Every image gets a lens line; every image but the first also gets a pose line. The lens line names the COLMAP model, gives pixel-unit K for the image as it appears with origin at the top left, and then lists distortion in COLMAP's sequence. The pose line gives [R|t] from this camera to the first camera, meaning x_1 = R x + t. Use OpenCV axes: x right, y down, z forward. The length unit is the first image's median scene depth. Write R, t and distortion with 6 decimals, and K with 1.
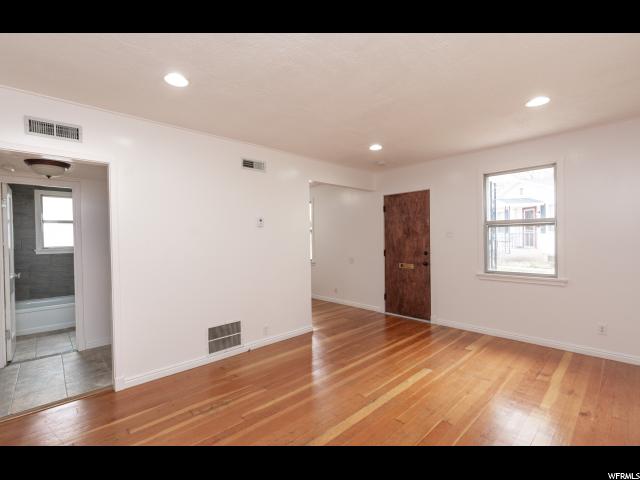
lens RADIAL K [[297.7, 0, 317.7], [0, 297.7, 243.0], [0, 0, 1]] dist [0.000574, 0.000867]
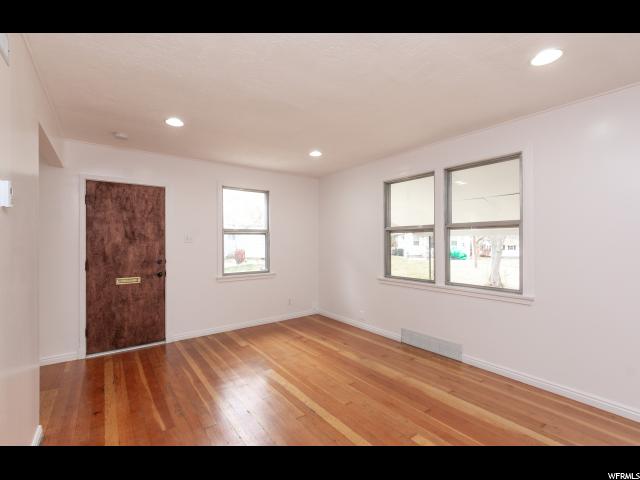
lens RADIAL K [[287.4, 0, 321.7], [0, 287.4, 241.8], [0, 0, 1]] dist [0.000520, -0.000287]
pose [[0.112877, 0.013757, 0.993514, -0.376339], [0.017864, 0.999714, -0.015872, -0.000591], [-0.993448, 0.019540, 0.112599, 0.435227]]
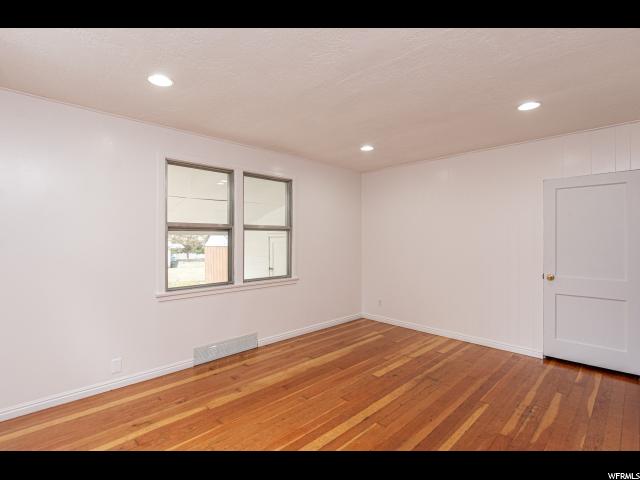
lens RADIAL K [[303.1, 0, 304.9], [0, 303.1, 239.8], [0, 0, 1]] dist [0.001018, 0.000083]
pose [[-0.999660, 0.017162, 0.019616, 0.169471], [0.017461, 0.999732, 0.015171, -0.020412], [-0.019350, 0.015509, -0.999692, 0.974784]]
